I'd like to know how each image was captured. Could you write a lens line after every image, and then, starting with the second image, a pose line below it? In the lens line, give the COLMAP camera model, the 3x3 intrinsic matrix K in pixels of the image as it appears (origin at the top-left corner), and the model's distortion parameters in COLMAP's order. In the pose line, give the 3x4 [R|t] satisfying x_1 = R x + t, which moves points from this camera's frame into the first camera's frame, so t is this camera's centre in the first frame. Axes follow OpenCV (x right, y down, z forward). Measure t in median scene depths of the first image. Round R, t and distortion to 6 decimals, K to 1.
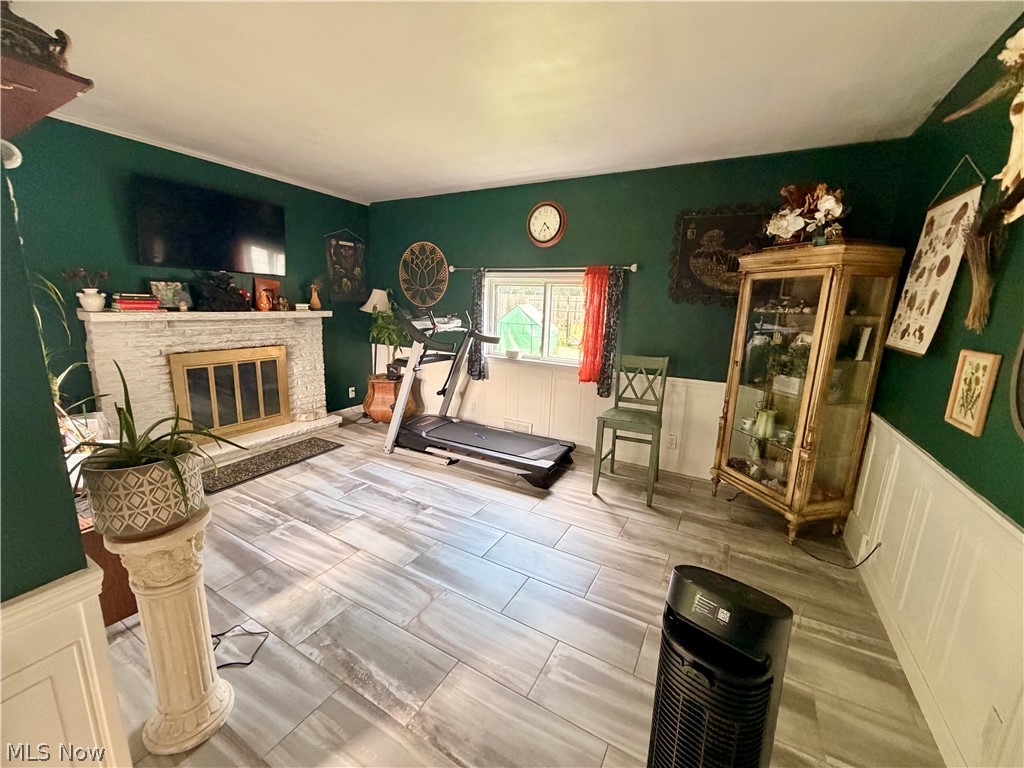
lens RADIAL K [[410.0, 0, 510.1], [0, 410.0, 384.5], [0, 0, 1]] dist [0.002473, 0.000082]
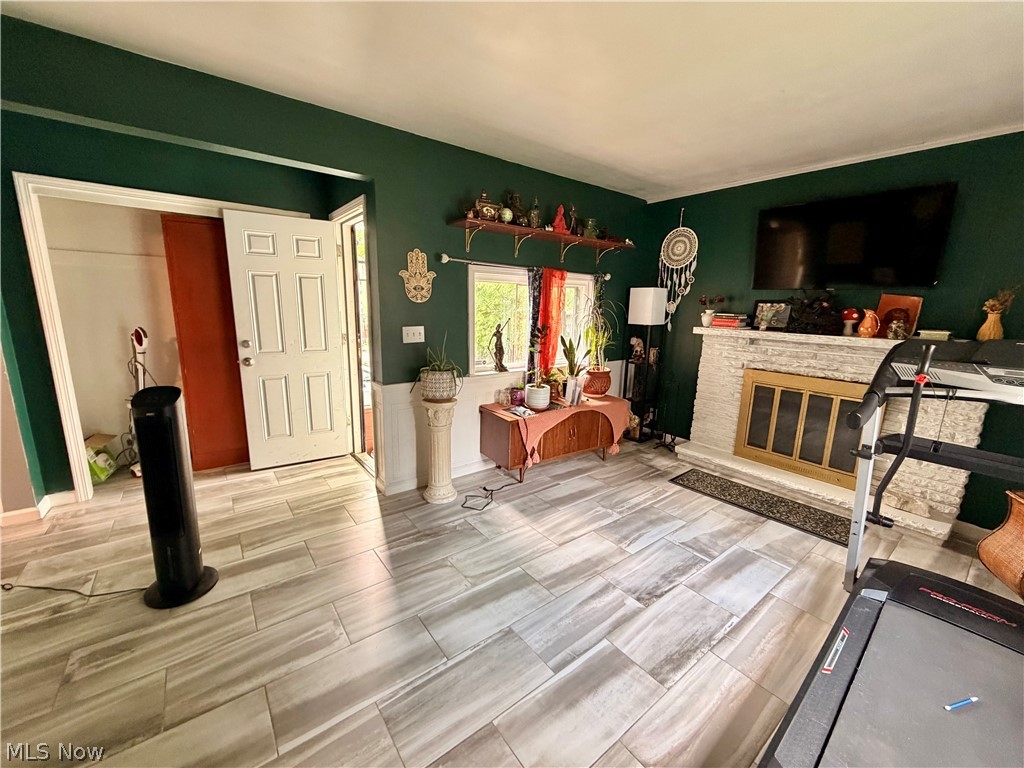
lens RADIAL K [[410.0, 0, 510.1], [0, 410.0, 384.5], [0, 0, 1]] dist [0.002473, 0.000082]
pose [[-0.393379, 0.139311, -0.908760, 0.430109], [-0.221391, 0.945012, 0.240703, -0.158136], [0.892322, 0.295879, -0.340906, 0.826793]]
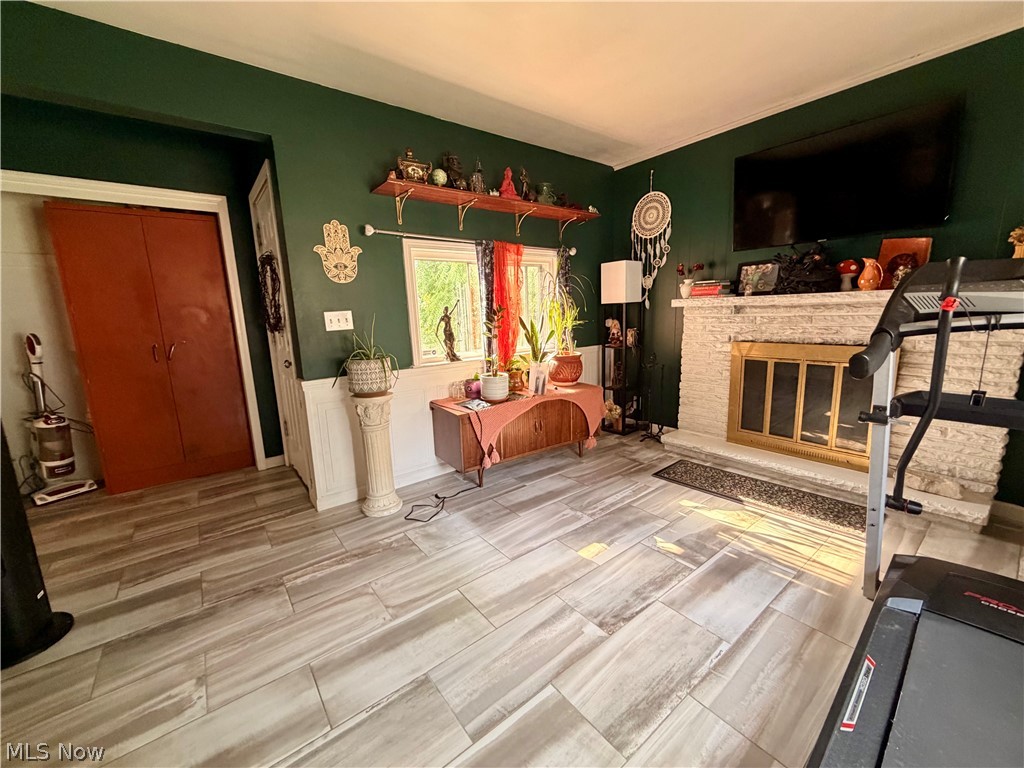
lens RADIAL K [[410.0, 0, 510.1], [0, 410.0, 384.5], [0, 0, 1]] dist [0.002473, 0.000082]
pose [[-0.392951, 0.145766, -0.907933, 0.270900], [-0.162056, 0.960925, 0.224411, -0.107871], [0.905167, 0.235319, -0.353974, 0.894634]]
